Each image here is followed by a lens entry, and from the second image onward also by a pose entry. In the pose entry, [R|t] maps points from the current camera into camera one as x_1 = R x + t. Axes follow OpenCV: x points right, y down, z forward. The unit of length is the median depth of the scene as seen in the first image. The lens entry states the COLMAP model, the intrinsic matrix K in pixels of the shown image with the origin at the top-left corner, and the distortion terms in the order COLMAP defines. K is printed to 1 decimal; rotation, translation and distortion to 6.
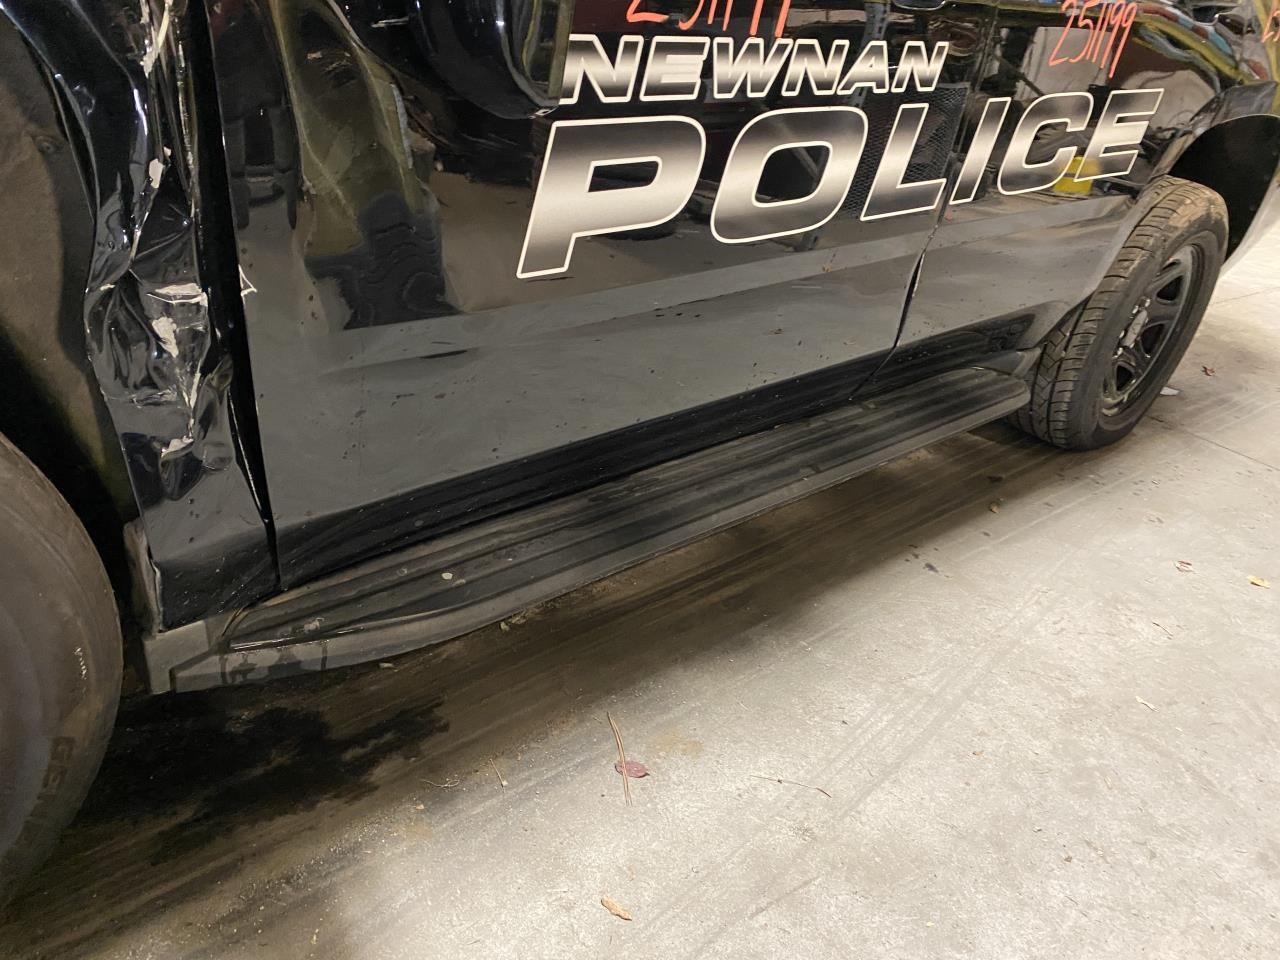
lens RADIAL K [[985.7, 0, 621.1], [0, 985.7, 468.7], [0, 0, 1]] dist [0.053414, -0.071919]
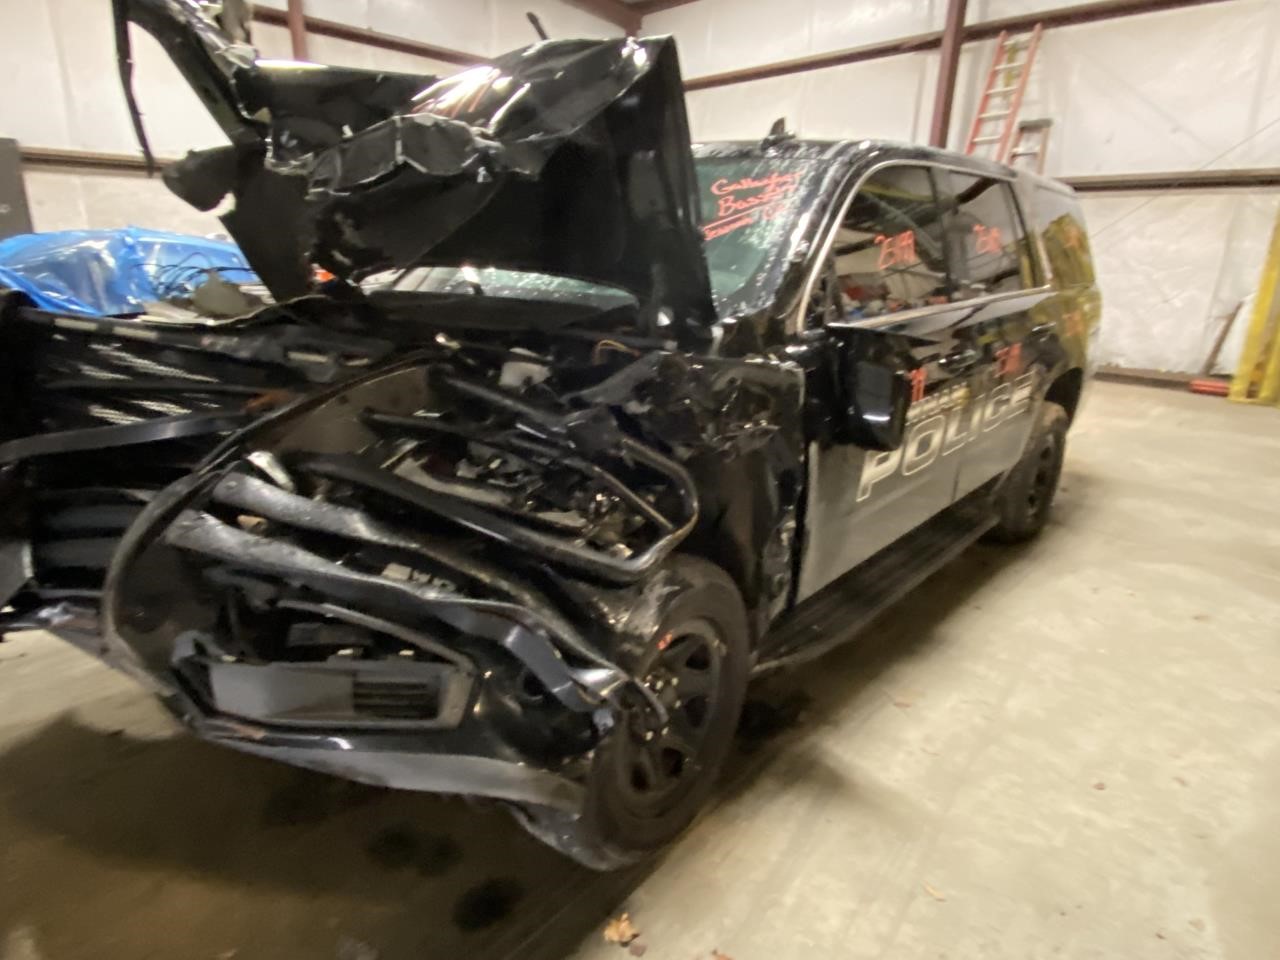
lens RADIAL K [[714.0, 0, 640.4], [0, 714.0, 453.9], [0, 0, 1]] dist [0.000360, -0.000538]
pose [[0.991682, -0.120989, 0.043912, -0.505330], [0.127312, 0.972220, -0.196418, -0.008650], [-0.018928, 0.200375, 0.979537, -0.608258]]
